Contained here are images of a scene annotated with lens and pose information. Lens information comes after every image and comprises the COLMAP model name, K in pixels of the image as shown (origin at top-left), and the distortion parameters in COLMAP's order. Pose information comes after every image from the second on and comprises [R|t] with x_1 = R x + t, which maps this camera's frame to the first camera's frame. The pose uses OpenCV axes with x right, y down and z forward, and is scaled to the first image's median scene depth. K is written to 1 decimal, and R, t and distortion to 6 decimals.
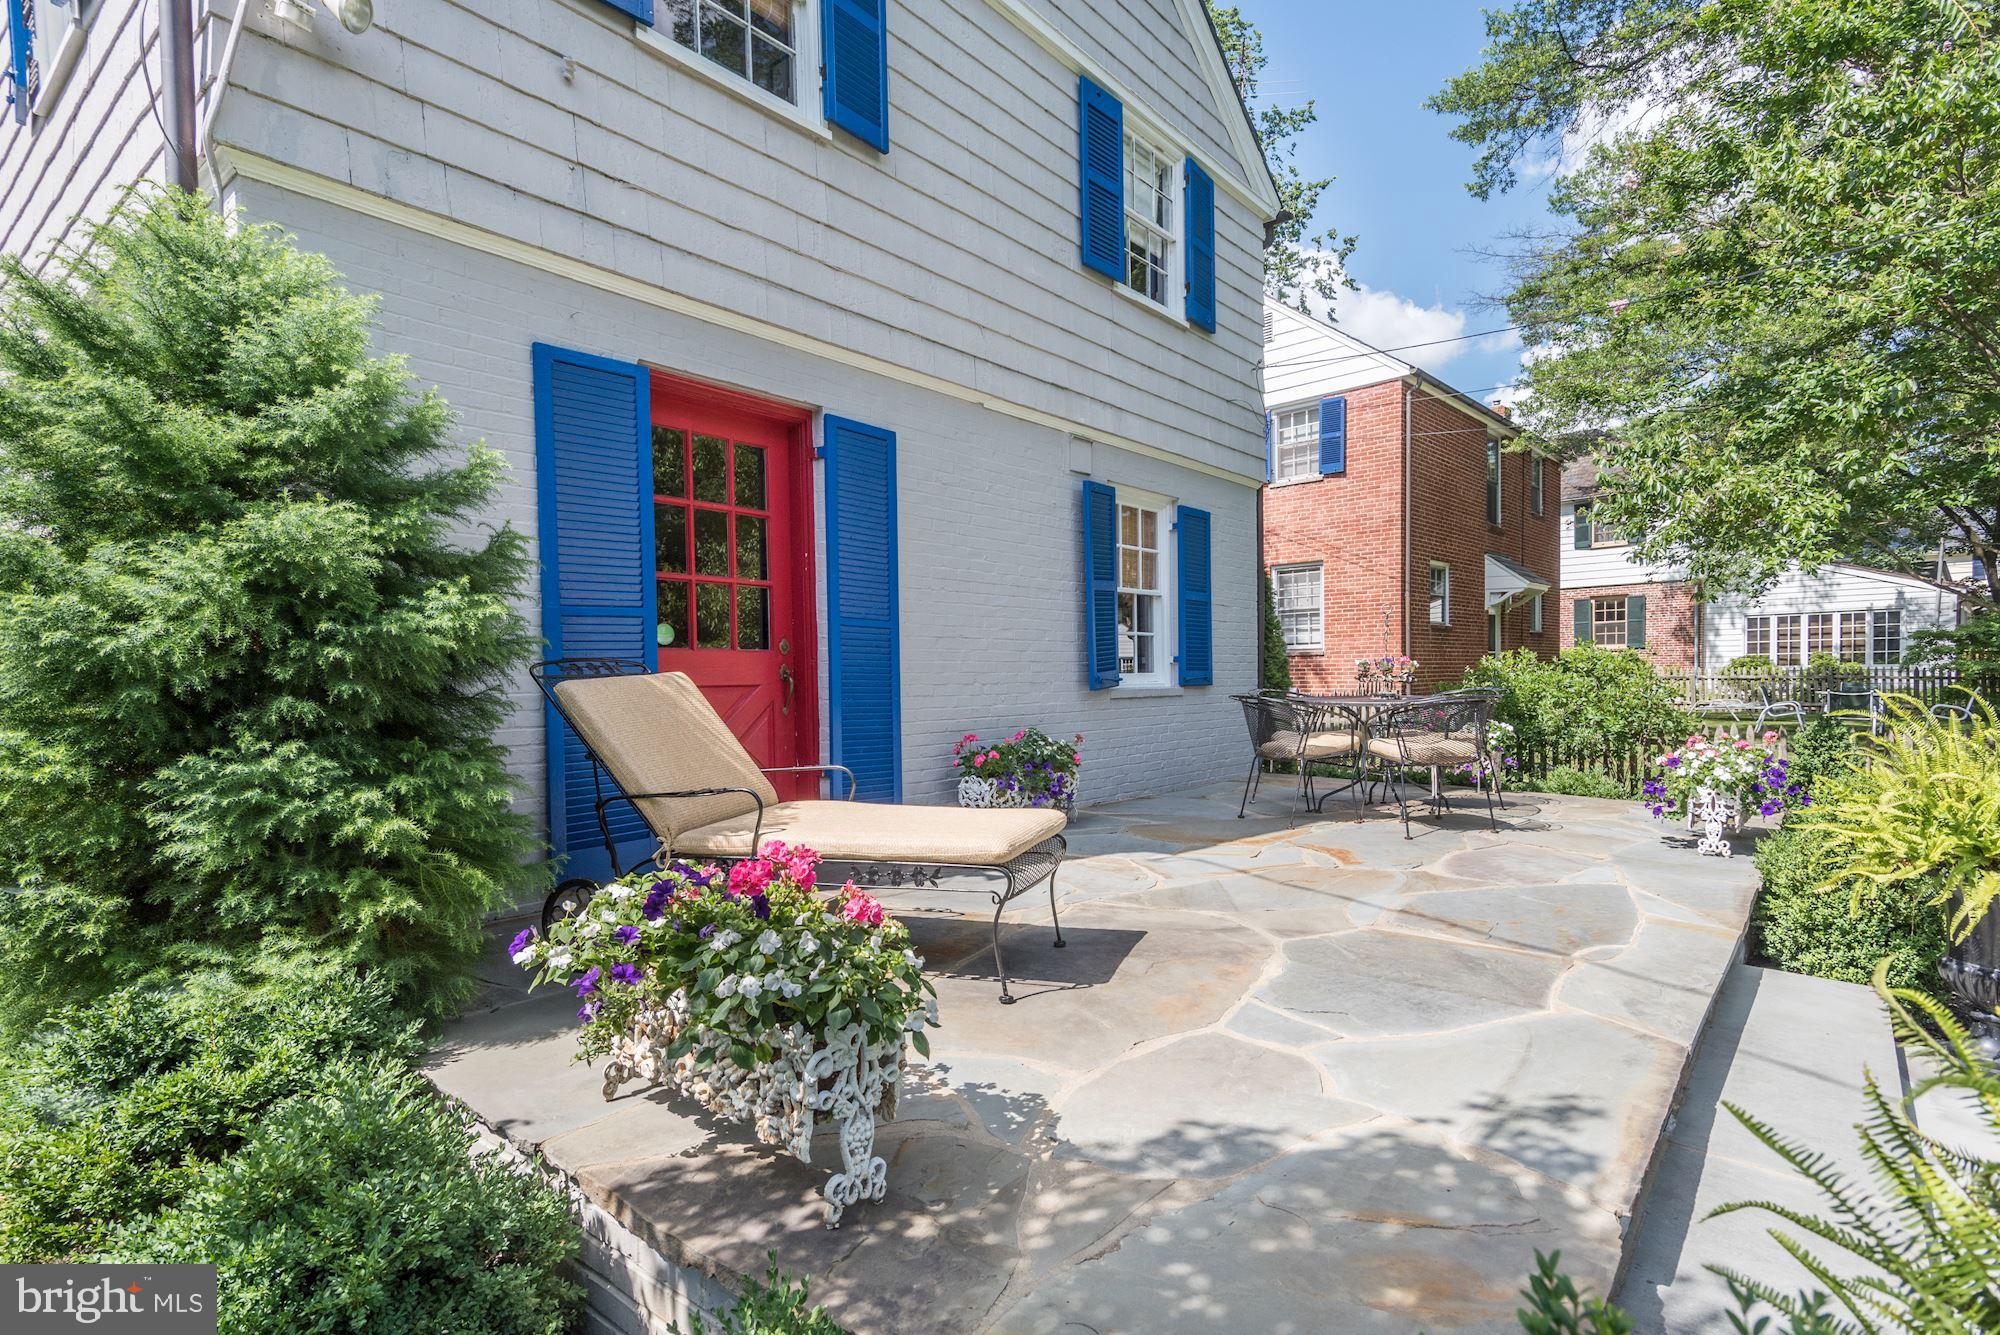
lens RADIAL K [[994.4, 0, 1030.0], [0, 994.4, 695.7], [0, 0, 1]] dist [0.001199, 0.001235]
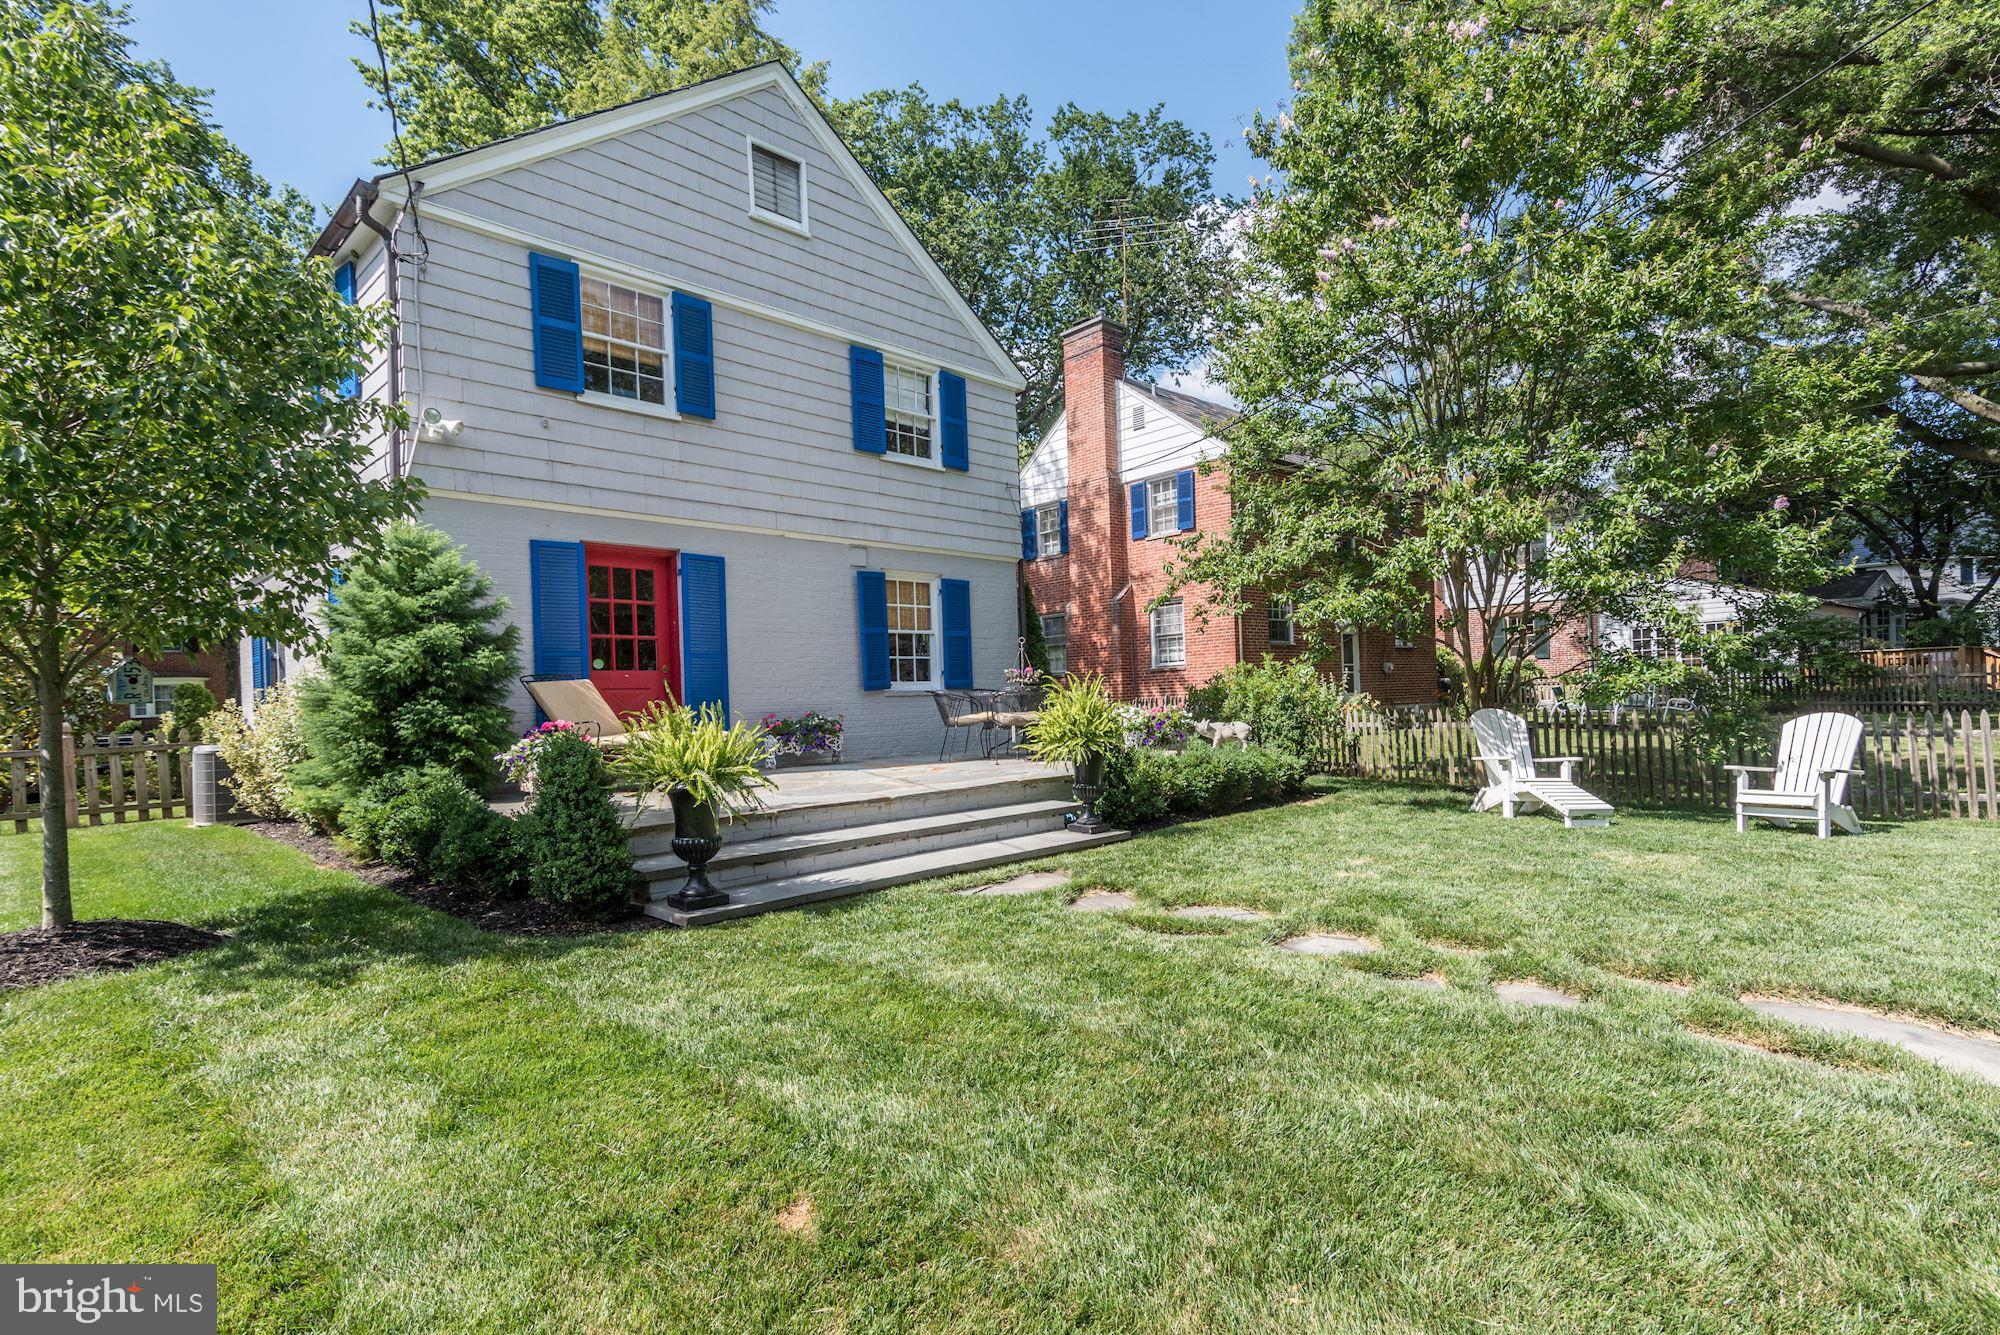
lens RADIAL K [[994.4, 0, 1019.5], [0, 994.4, 675.1], [0, 0, 1]] dist [0.001199, 0.001235]
pose [[0.994999, -0.023382, -0.097109, 0.925428], [0.018810, 0.998683, -0.047737, 0.100400], [0.098098, 0.045671, 0.994128, -1.284709]]
